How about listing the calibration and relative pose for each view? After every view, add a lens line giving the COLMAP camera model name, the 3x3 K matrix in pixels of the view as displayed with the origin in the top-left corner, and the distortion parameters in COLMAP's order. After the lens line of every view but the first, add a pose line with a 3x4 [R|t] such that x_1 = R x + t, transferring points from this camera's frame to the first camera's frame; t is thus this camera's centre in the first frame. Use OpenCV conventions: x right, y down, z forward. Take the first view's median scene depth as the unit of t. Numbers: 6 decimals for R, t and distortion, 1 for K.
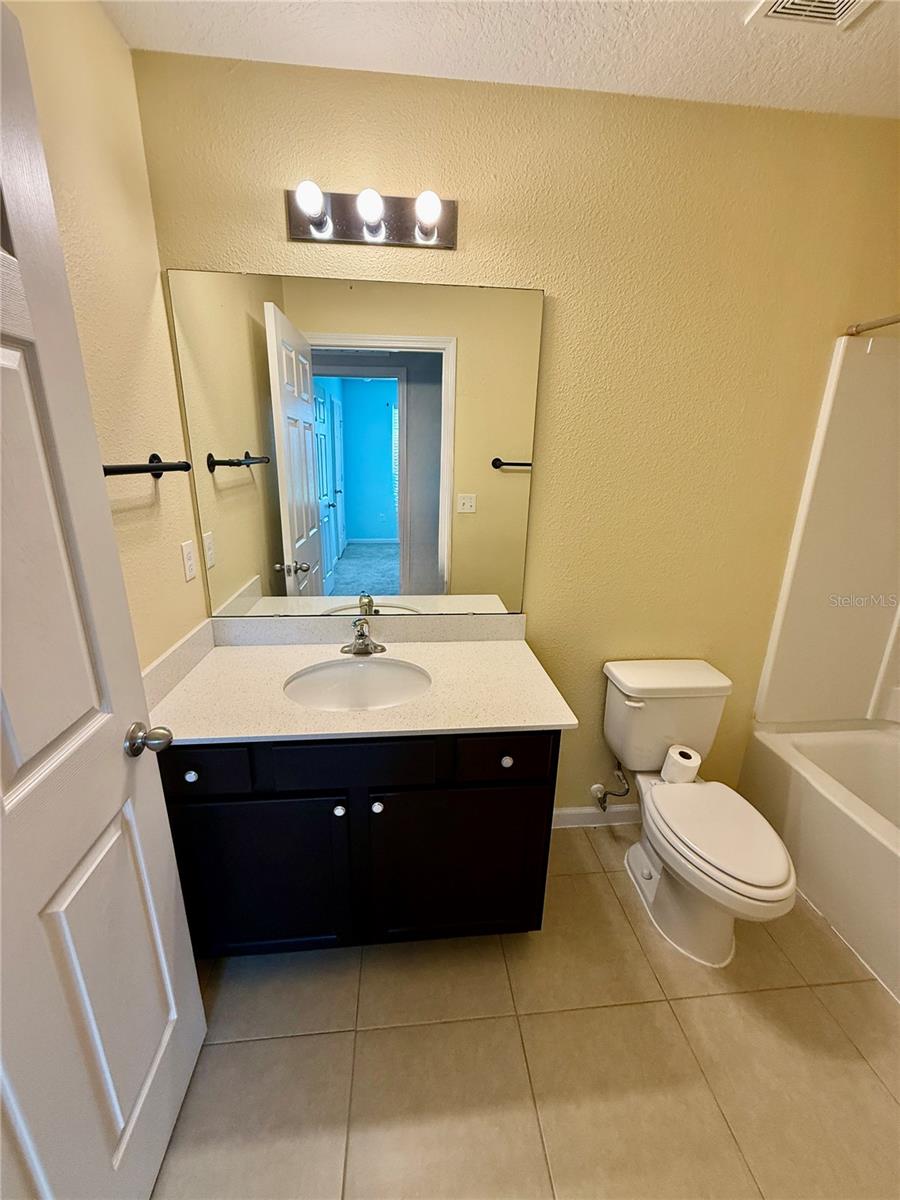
lens RADIAL K [[478.9, 0, 451.6], [0, 478.9, 598.9], [0, 0, 1]] dist [0.001500, -0.000092]
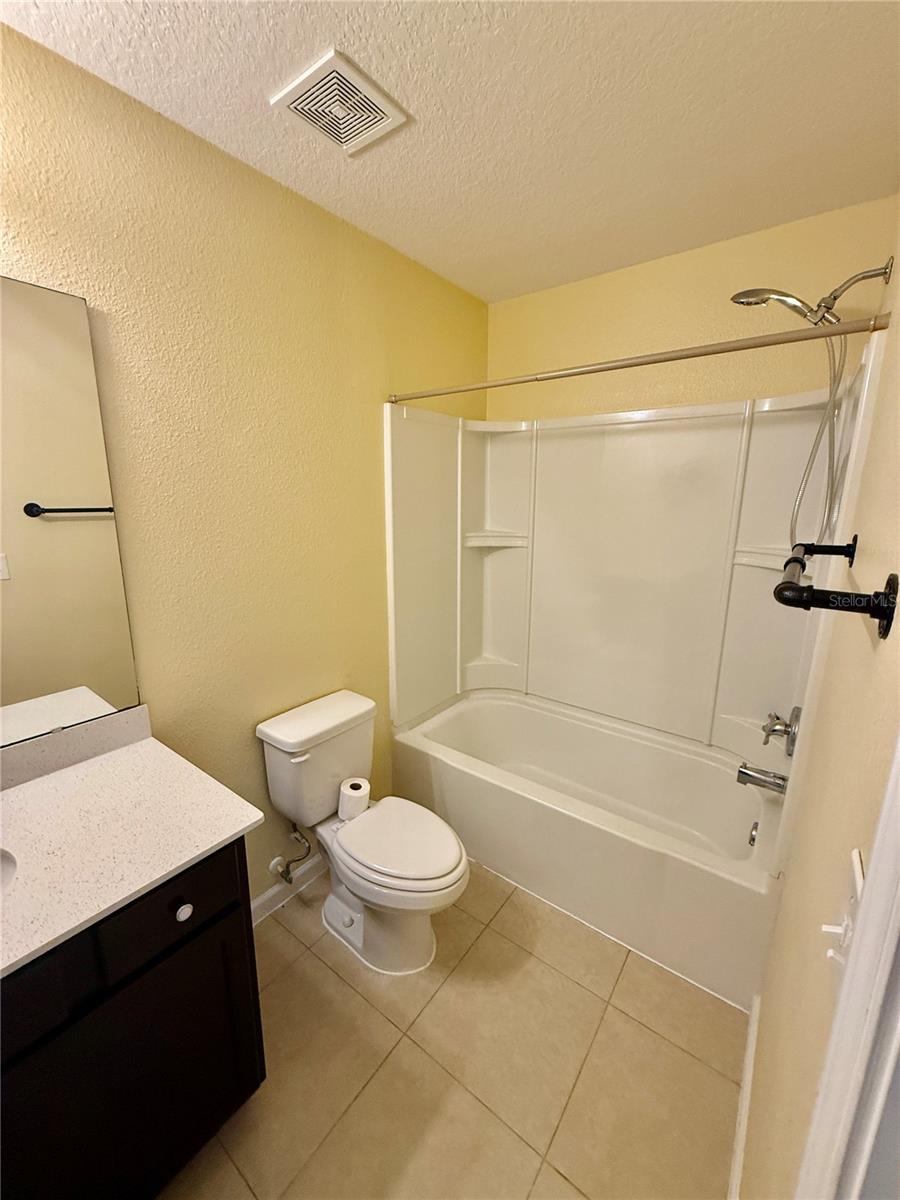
lens RADIAL K [[478.9, 0, 448.4], [0, 478.9, 597.7], [0, 0, 1]] dist [0.001500, -0.000092]
pose [[0.677037, -0.171322, 0.715730, -0.041817], [0.218878, 0.975394, 0.026432, -0.050851], [-0.702647, 0.138762, 0.697877, 0.088881]]
